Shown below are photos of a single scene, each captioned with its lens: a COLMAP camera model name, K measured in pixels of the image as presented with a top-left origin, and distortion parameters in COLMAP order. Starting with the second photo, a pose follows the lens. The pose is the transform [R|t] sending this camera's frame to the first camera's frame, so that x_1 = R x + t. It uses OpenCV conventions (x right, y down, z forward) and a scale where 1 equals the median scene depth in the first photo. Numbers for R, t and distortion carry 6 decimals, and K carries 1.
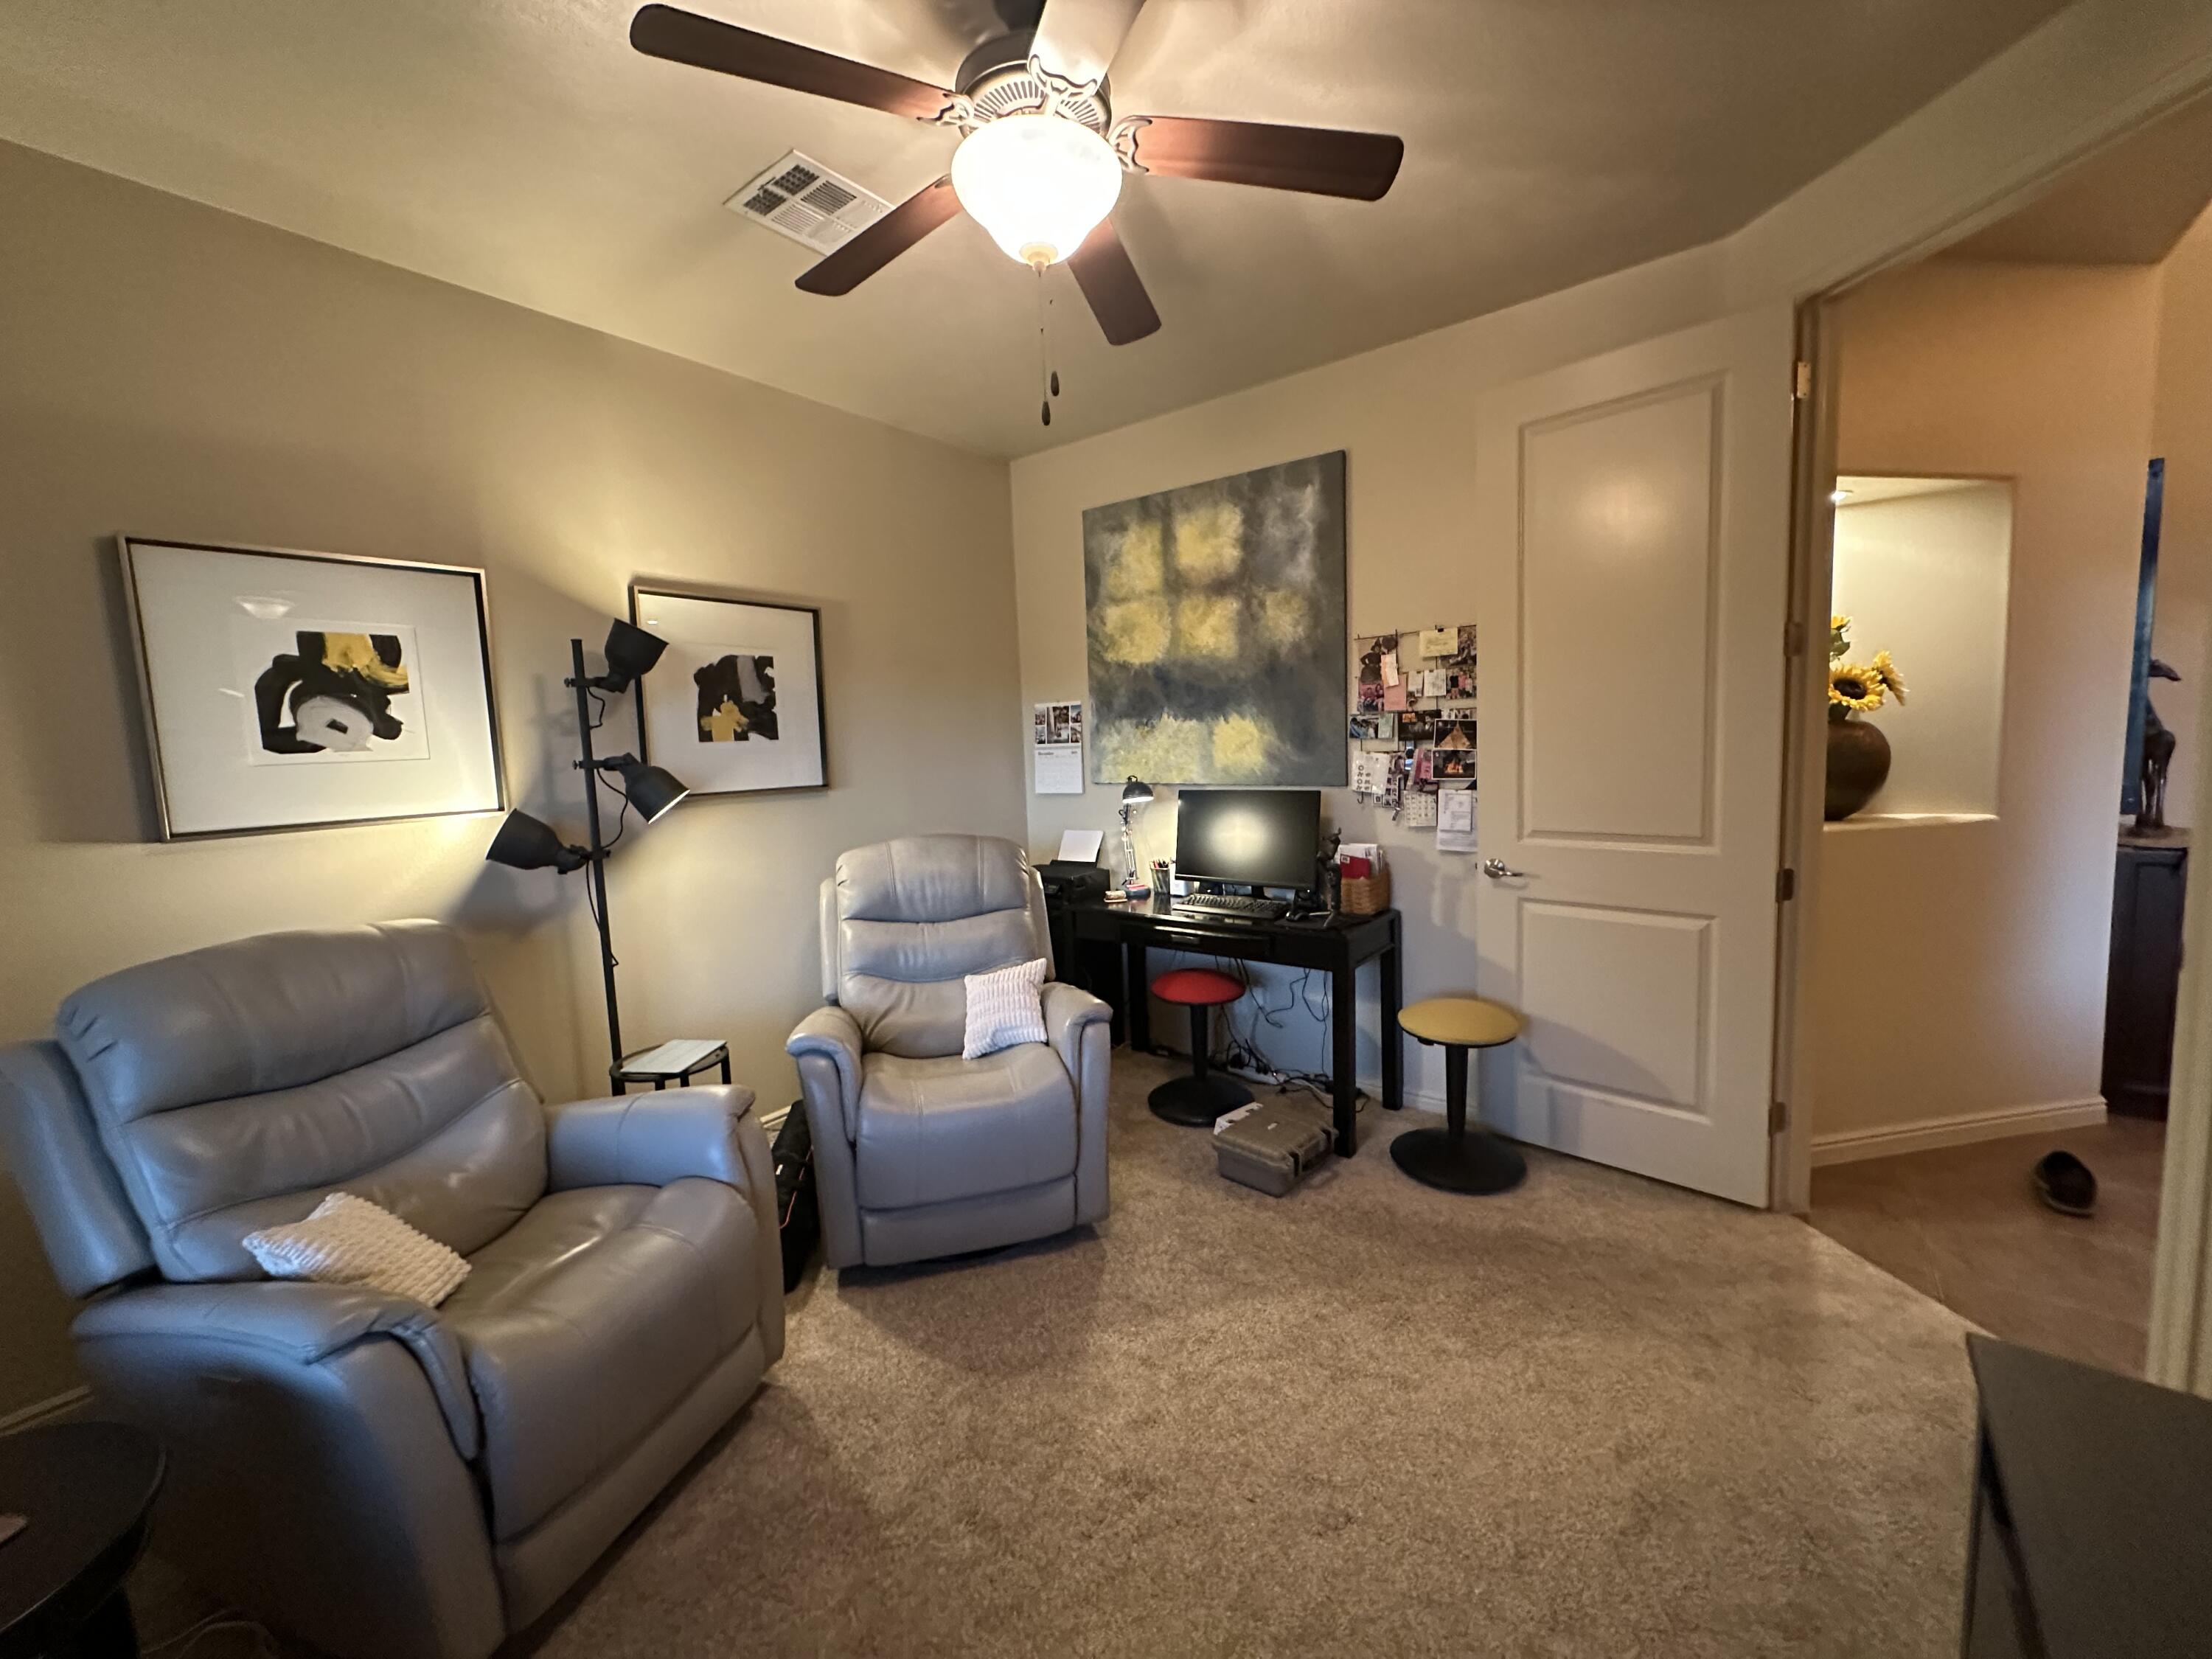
lens RADIAL K [[878.6, 0, 1110.5], [0, 878.6, 831.4], [0, 0, 1]] dist [-0.002341, 0.000695]
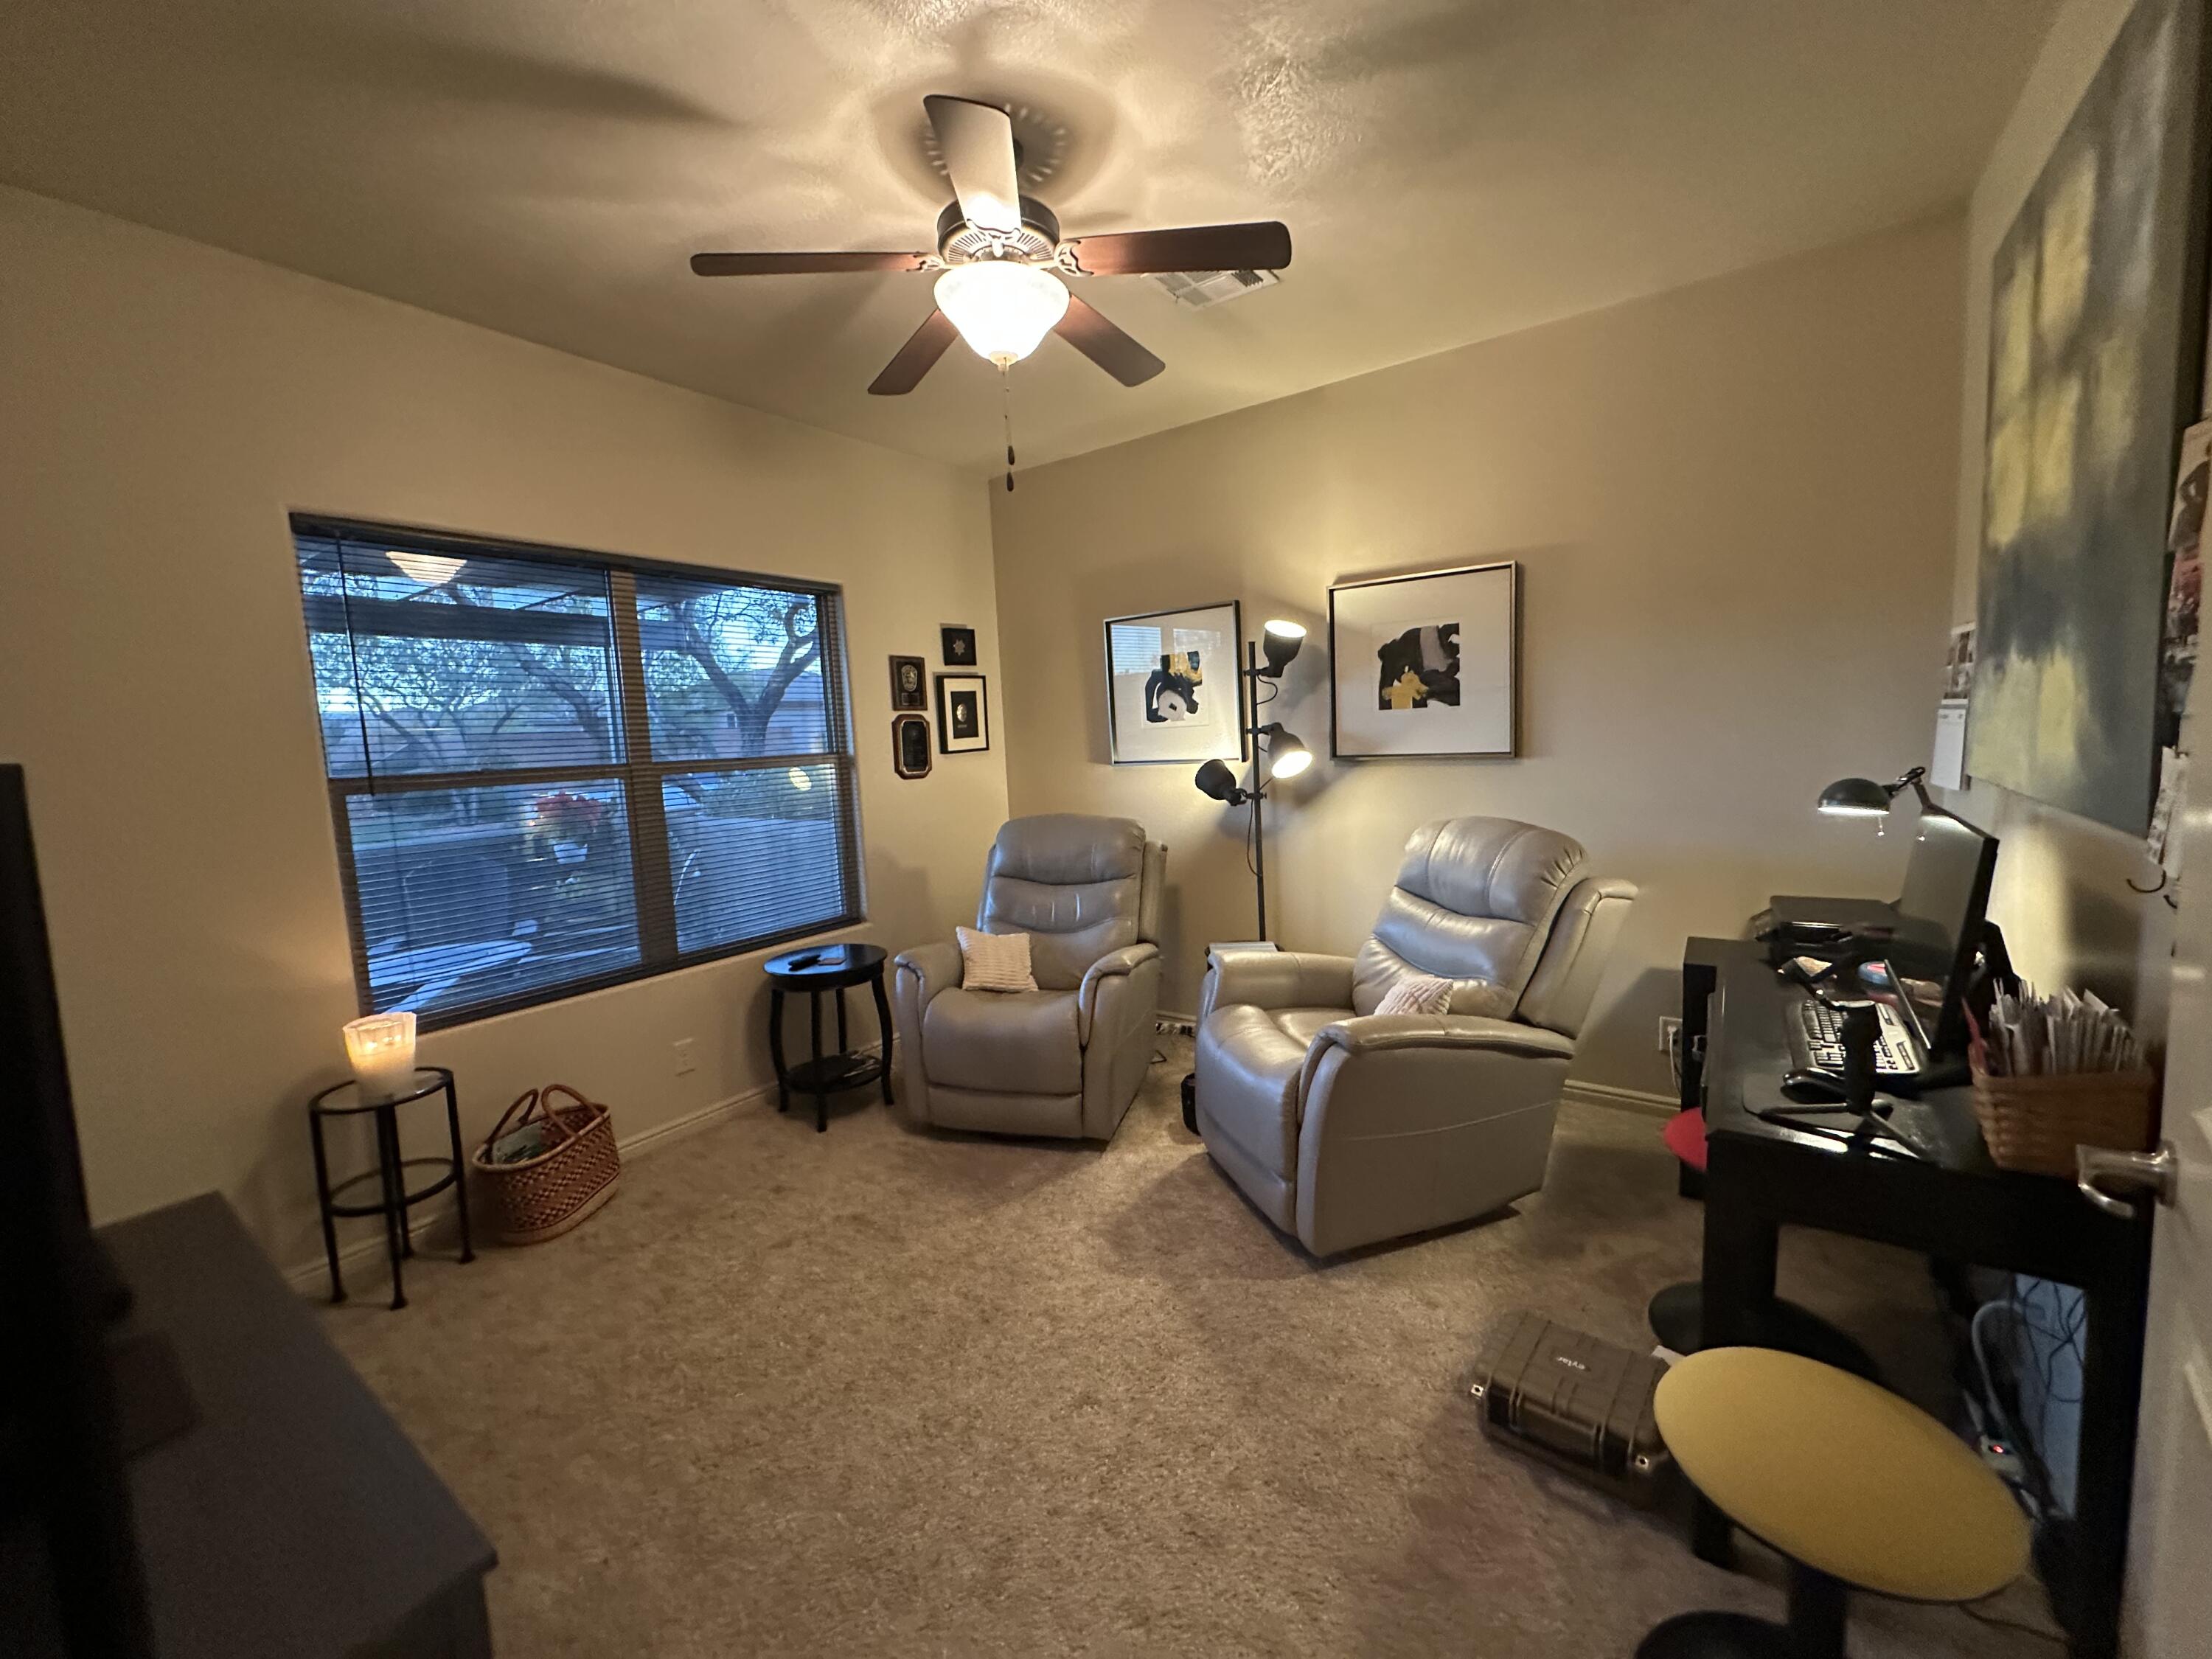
lens RADIAL K [[878.6, 0, 1103.2], [0, 878.6, 832.9], [0, 0, 1]] dist [-0.002341, 0.000695]
pose [[0.027452, 0.150934, -0.988163, 0.724519], [-0.057753, 0.987123, 0.149171, -0.099227], [0.997953, 0.052974, 0.035815, 0.641445]]
